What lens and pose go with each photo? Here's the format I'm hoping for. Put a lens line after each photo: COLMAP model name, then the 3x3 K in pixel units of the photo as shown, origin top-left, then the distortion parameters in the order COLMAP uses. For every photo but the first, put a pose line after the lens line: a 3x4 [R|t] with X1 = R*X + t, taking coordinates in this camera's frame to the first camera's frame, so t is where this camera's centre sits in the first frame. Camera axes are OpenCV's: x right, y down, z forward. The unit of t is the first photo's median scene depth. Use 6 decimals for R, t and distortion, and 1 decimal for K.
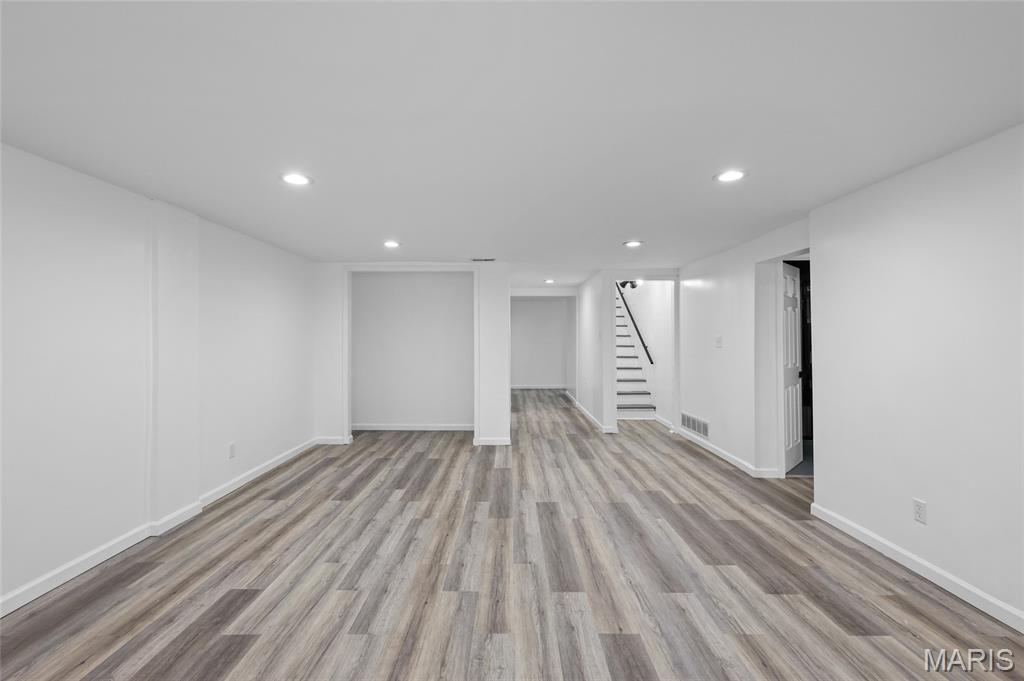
lens RADIAL K [[444.3, 0, 512.2], [0, 444.3, 342.9], [0, 0, 1]] dist [-0.000361, 0.000449]
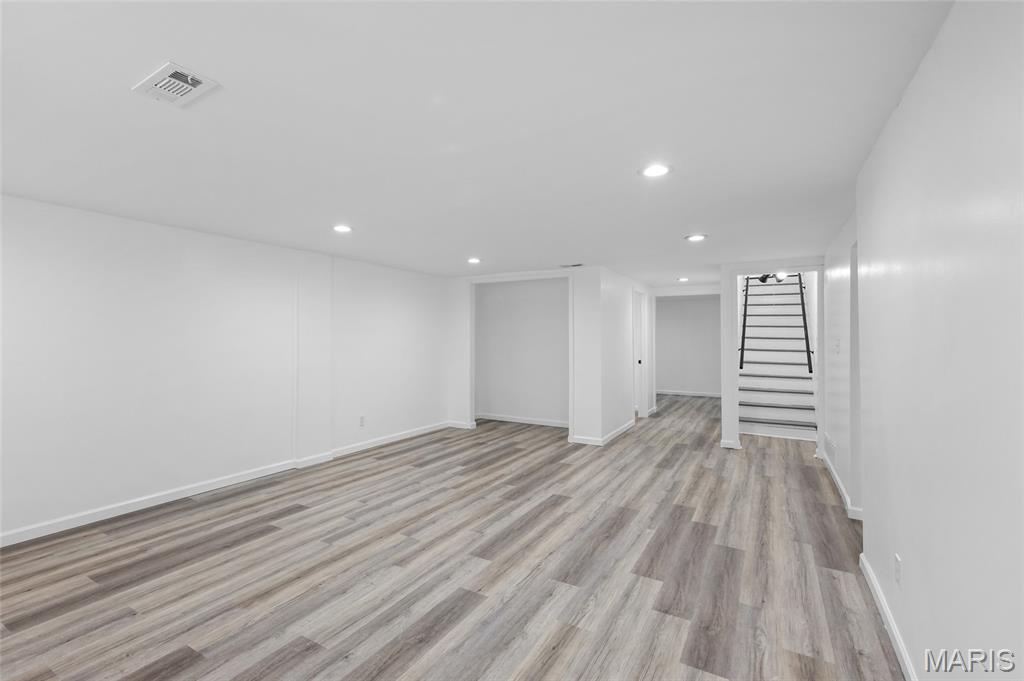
lens RADIAL K [[444.3, 0, 512.2], [0, 444.3, 342.9], [0, 0, 1]] dist [-0.000361, 0.000449]
pose [[0.876673, 0.008934, -0.481003, 0.552182], [-0.012810, 0.999907, -0.004776, 0.000383], [0.480915, 0.010348, 0.876706, 0.008288]]
